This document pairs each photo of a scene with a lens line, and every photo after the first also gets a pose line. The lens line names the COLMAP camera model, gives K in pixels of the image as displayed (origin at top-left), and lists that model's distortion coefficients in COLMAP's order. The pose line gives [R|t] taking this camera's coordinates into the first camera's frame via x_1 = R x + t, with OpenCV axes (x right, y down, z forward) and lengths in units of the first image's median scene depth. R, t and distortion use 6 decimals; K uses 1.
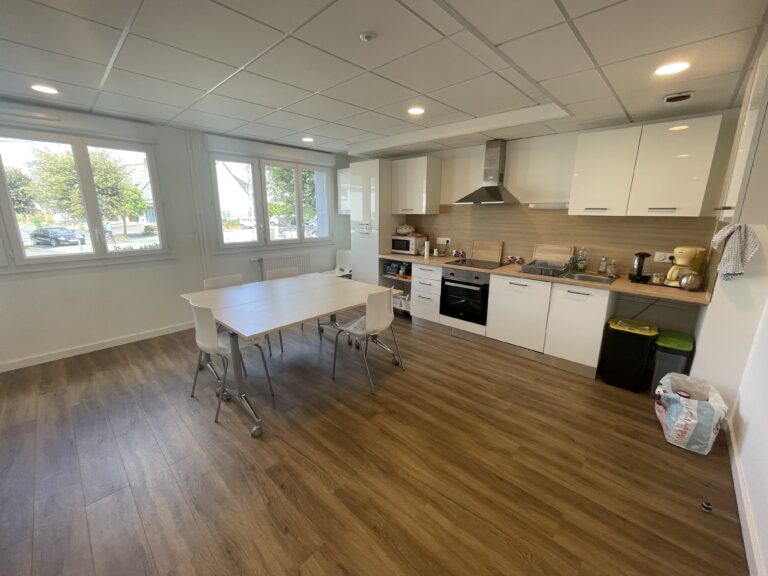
lens RADIAL K [[311.4, 0, 382.1], [0, 311.4, 287.3], [0, 0, 1]] dist [-0.003494, -0.000218]
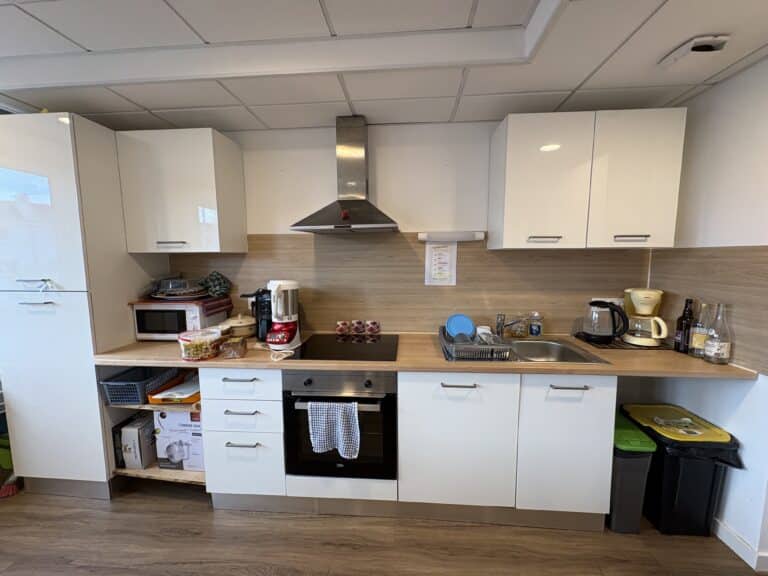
lens RADIAL K [[305.5, 0, 385.0], [0, 305.5, 289.5], [0, 0, 1]] dist [-0.000195, -0.000653]
pose [[0.779031, -0.076457, 0.622306, 0.049607], [0.157470, 0.984582, -0.076161, -0.121315], [-0.606889, 0.157326, 0.779060, 0.573445]]
